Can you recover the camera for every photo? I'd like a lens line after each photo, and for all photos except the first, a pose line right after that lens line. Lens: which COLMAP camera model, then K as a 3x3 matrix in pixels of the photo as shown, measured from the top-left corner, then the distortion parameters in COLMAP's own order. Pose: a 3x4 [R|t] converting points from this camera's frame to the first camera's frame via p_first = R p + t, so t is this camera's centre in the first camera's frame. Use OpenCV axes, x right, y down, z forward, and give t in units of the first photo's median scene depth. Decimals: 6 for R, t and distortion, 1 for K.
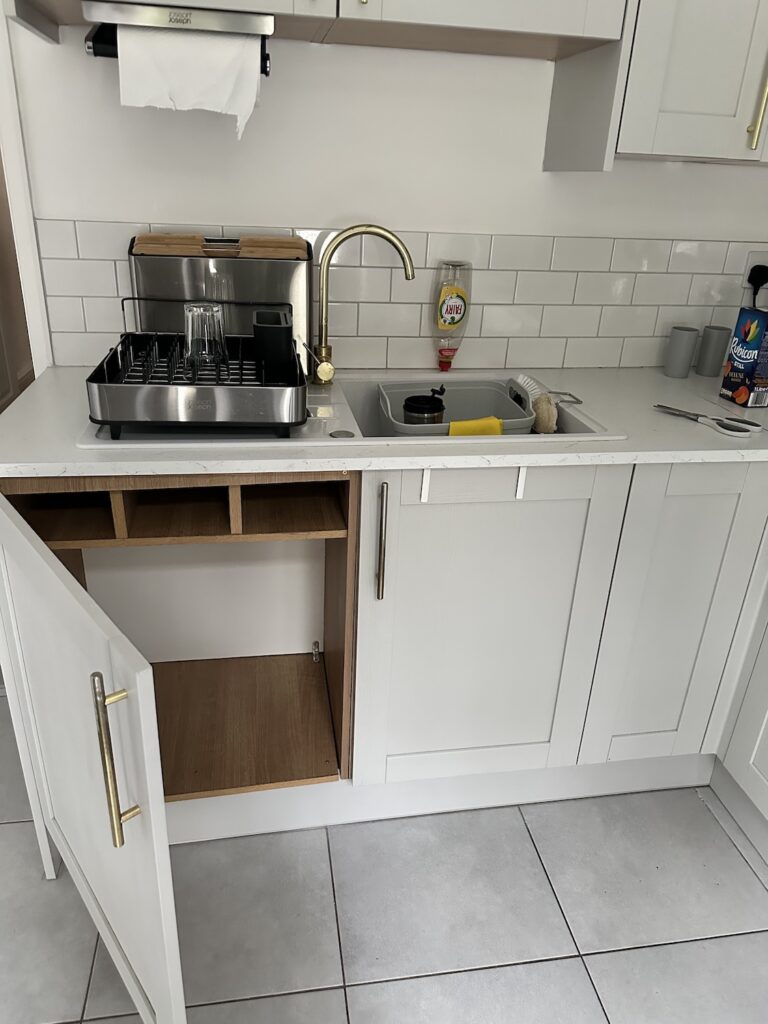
lens RADIAL K [[739.5, 0, 381.2], [0, 739.5, 510.9], [0, 0, 1]] dist [-0.002013, -0.019835]
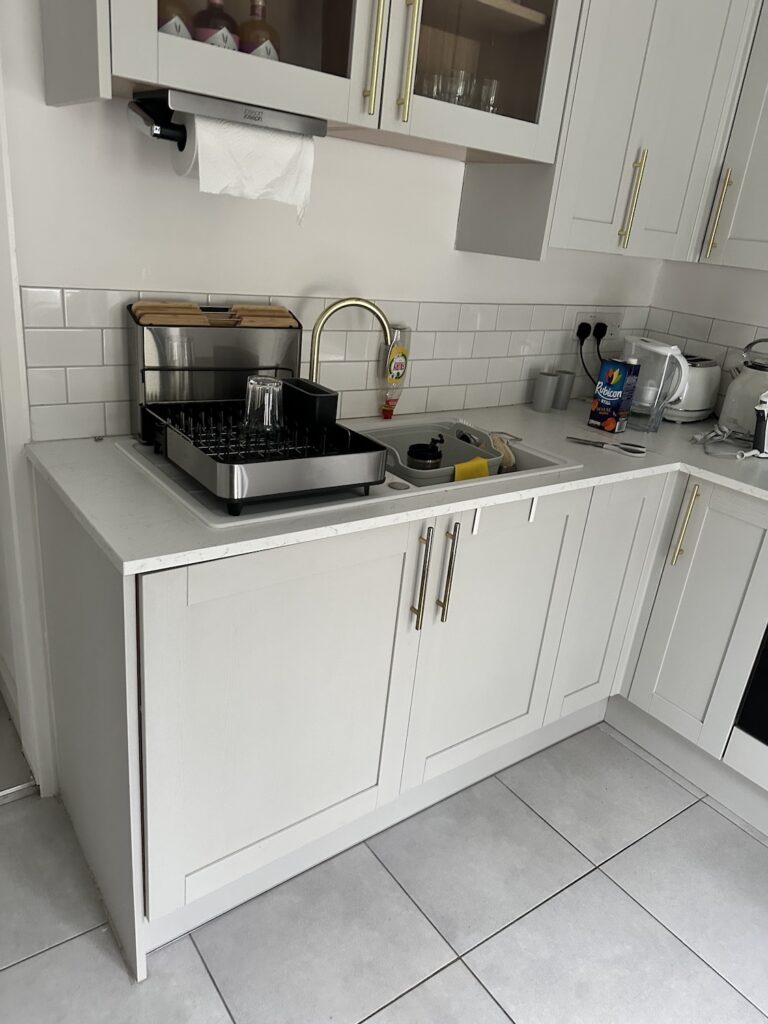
lens RADIAL K [[739.5, 0, 377.9], [0, 739.5, 518.0], [0, 0, 1]] dist [-0.002013, -0.019835]
pose [[0.888390, -0.123221, 0.442245, -0.502930], [0.127966, 0.991592, 0.019222, -0.068142], [-0.440895, 0.039516, 0.896688, -0.011297]]
